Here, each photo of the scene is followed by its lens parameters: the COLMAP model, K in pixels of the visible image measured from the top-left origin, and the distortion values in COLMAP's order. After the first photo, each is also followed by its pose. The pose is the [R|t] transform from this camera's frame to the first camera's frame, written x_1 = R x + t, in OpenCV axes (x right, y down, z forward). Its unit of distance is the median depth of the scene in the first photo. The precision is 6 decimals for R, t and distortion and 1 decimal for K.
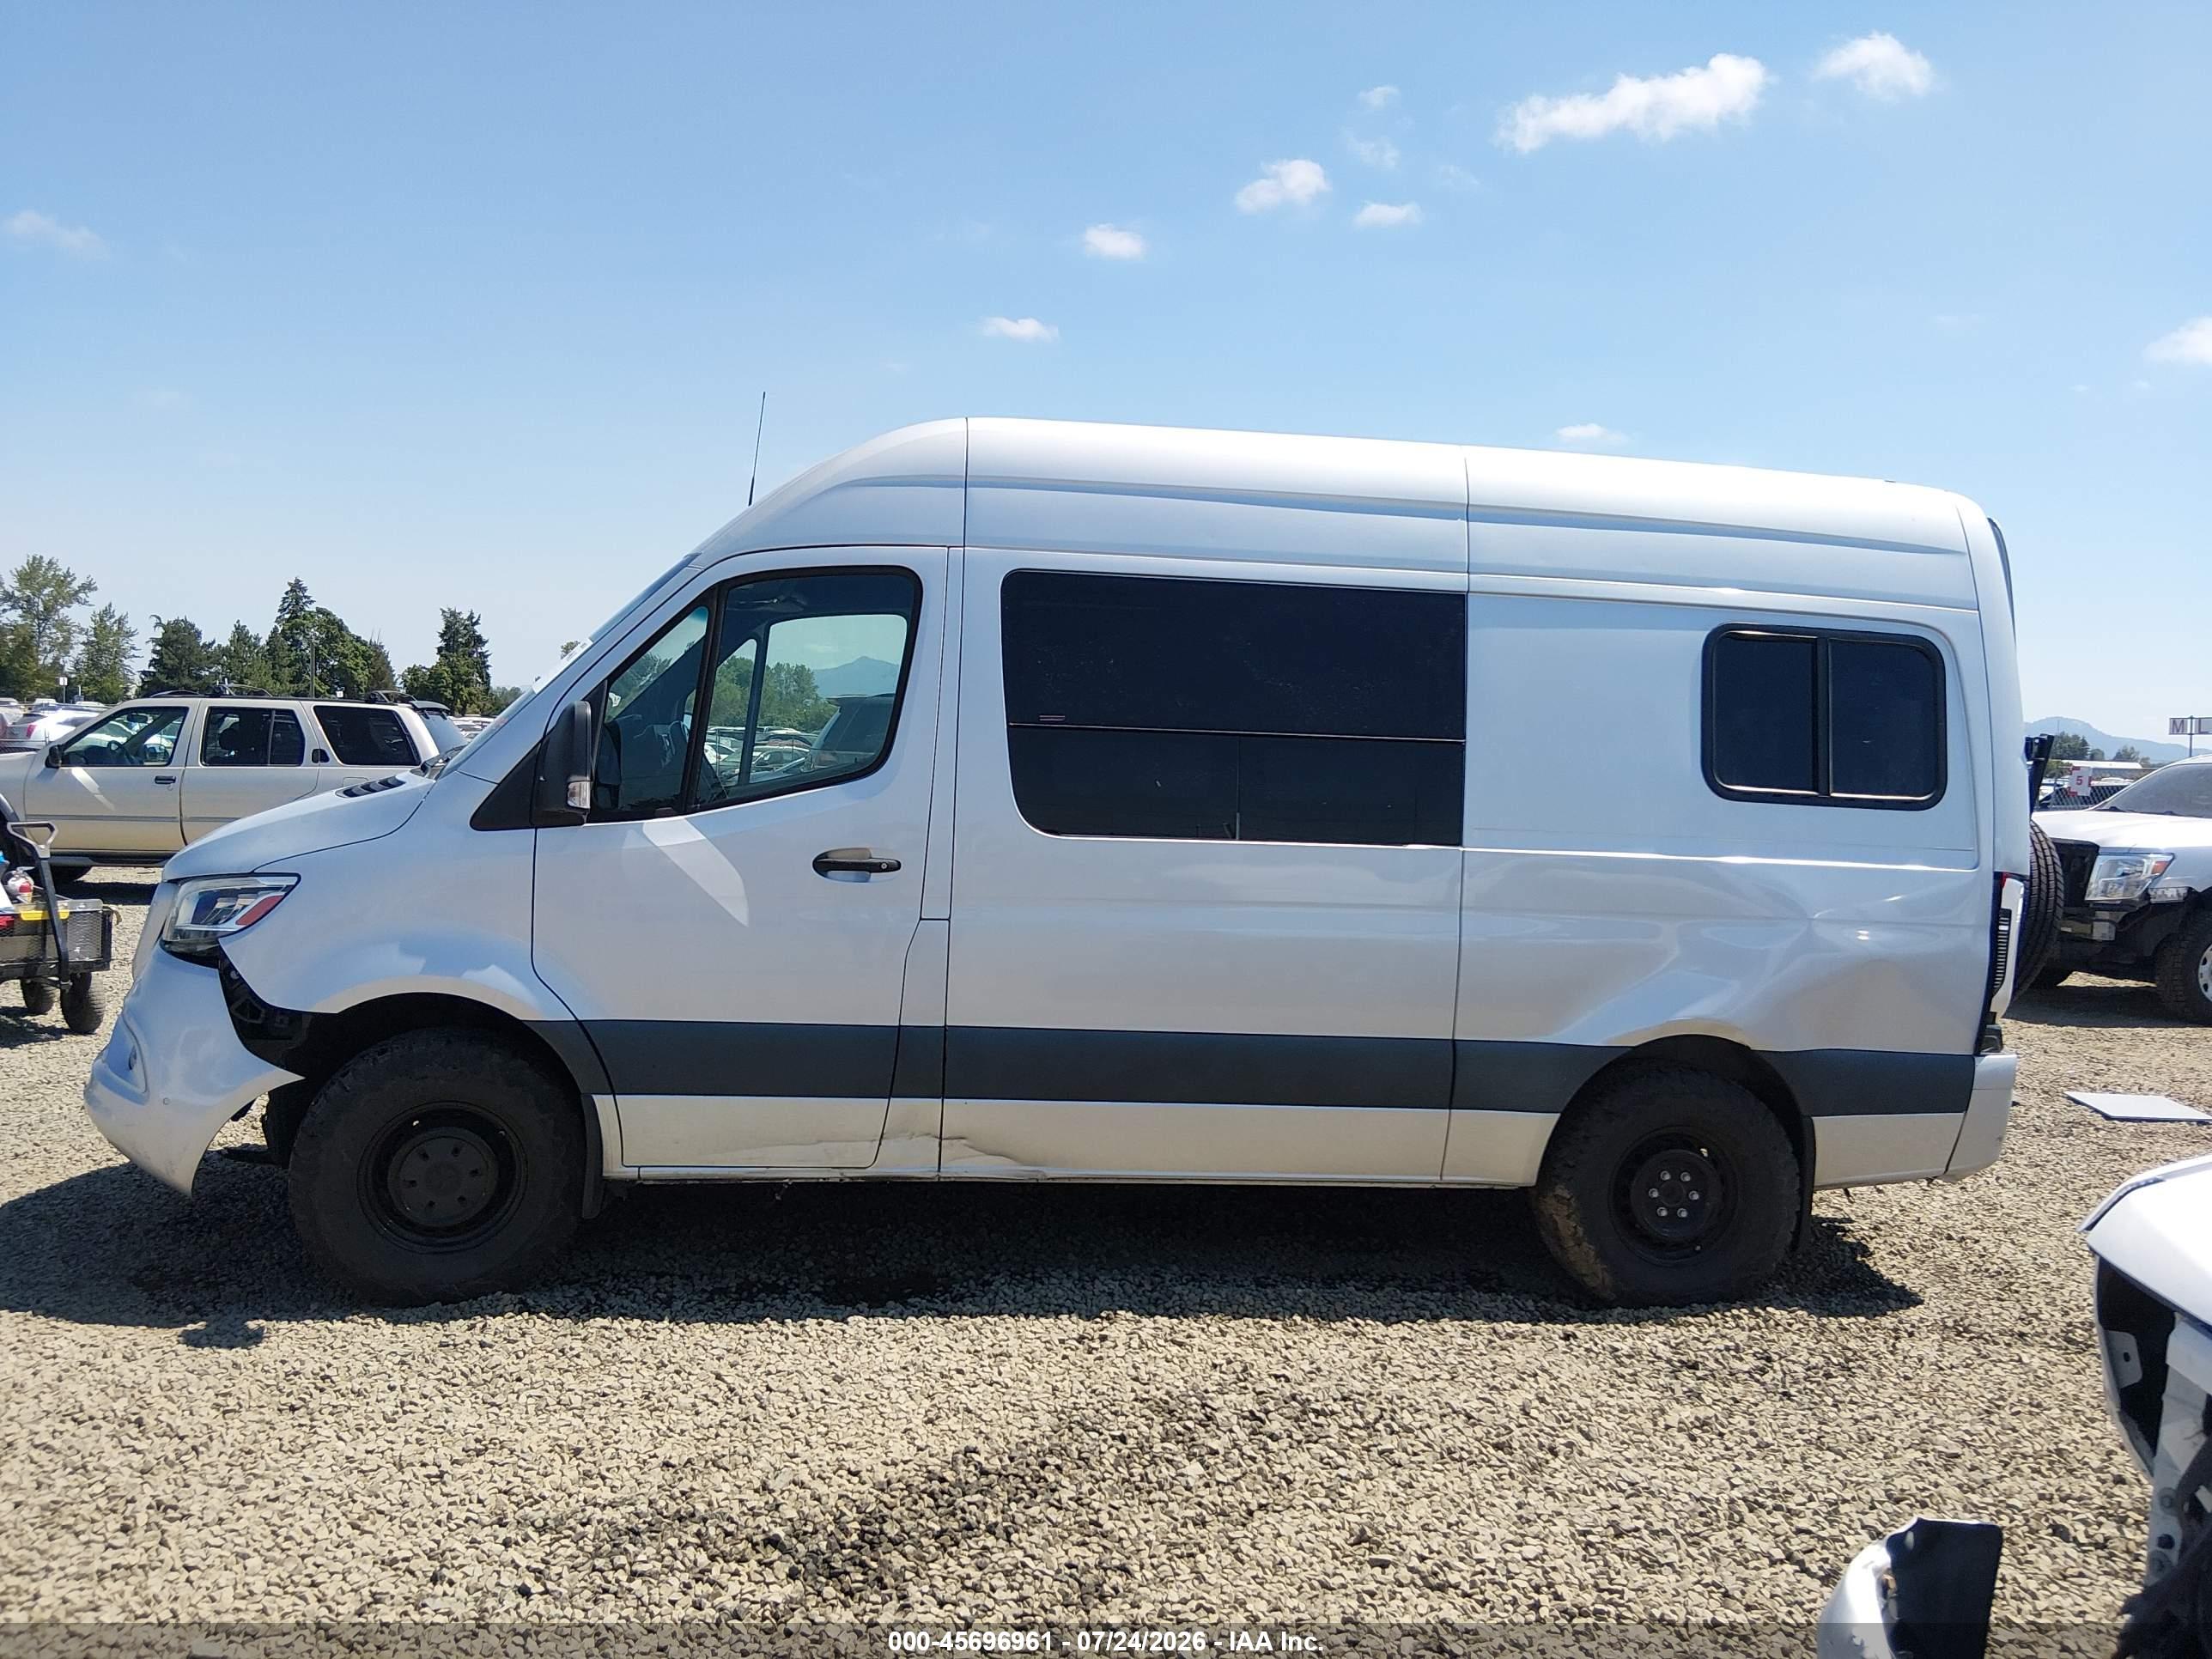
lens RADIAL K [[1700.4, 0, 1096.2], [0, 1700.4, 828.5], [0, 0, 1]] dist [0.062365, -0.106592]
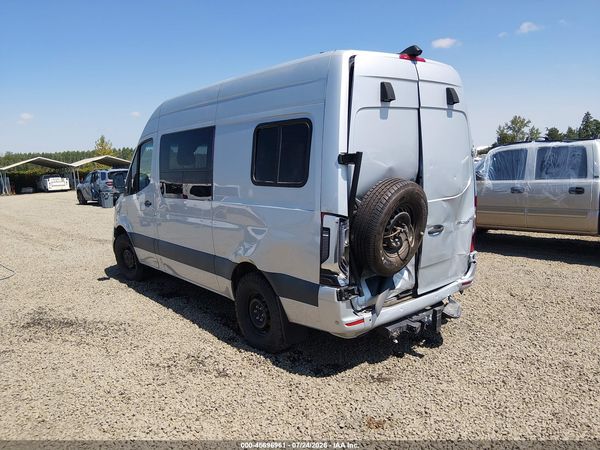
lens RADIAL K [[461.2, 0, 298.3], [0, 461.2, 236.6], [0, 0, 1]] dist [0.062365, -0.106592]
pose [[0.512513, 0.074774, -0.855418, 1.054314], [0.018806, 0.994985, 0.098241, -0.004777], [0.858474, -0.066436, 0.508536, 0.630190]]
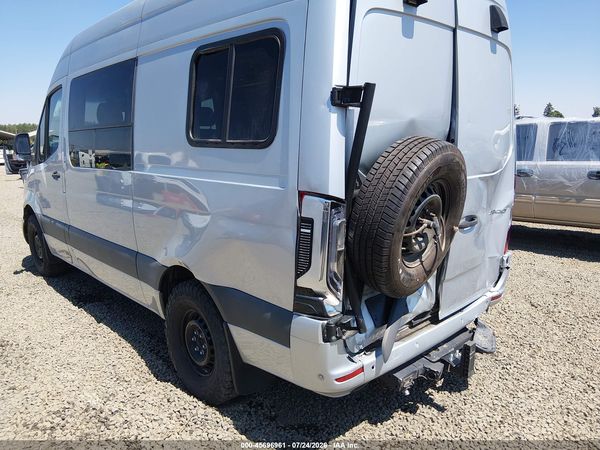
lens RADIAL K [[461.2, 0, 299.2], [0, 461.2, 235.2], [0, 0, 1]] dist [0.062365, -0.106592]
pose [[0.575069, 0.112379, -0.810350, 0.824561], [-0.008658, 0.991301, 0.131329, 0.011959], [0.818059, -0.068507, 0.571039, 0.771726]]
